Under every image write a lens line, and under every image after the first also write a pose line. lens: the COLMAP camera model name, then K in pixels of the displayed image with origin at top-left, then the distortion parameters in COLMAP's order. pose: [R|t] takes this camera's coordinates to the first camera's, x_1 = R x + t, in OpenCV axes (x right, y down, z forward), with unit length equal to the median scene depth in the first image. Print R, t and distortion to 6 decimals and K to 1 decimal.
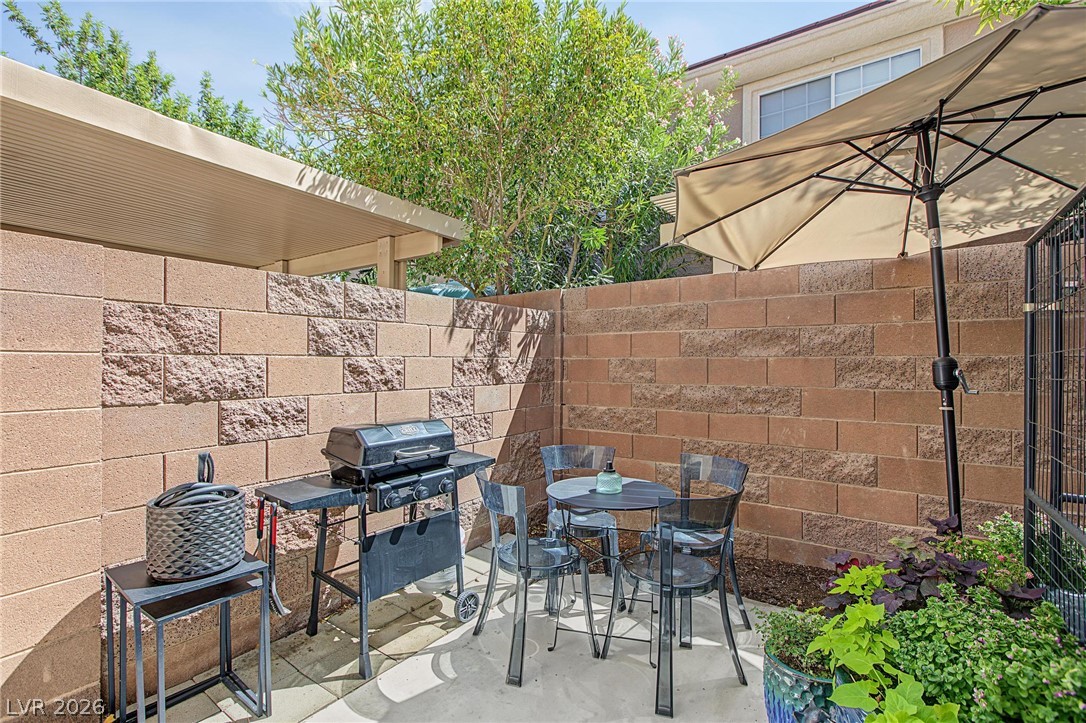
lens RADIAL K [[495.5, 0, 543.0], [0, 495.5, 361.5], [0, 0, 1]] dist [-0.004360, -0.000284]
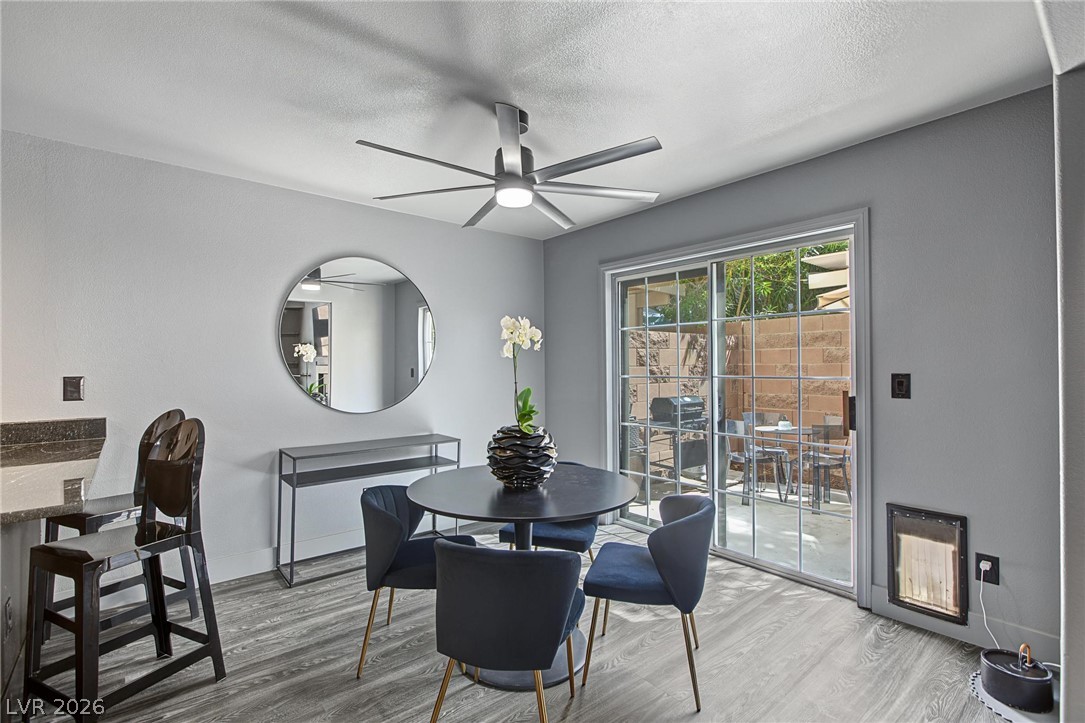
lens RADIAL K [[495.1, 0, 542.5], [0, 495.1, 361.5], [0, 0, 1]] dist [-0.004360, -0.000284]
pose [[0.968179, -0.011339, -0.250000, -0.287829], [0.010805, 0.999935, -0.003506, -0.025492], [0.250024, 0.000693, 0.968239, -1.097234]]
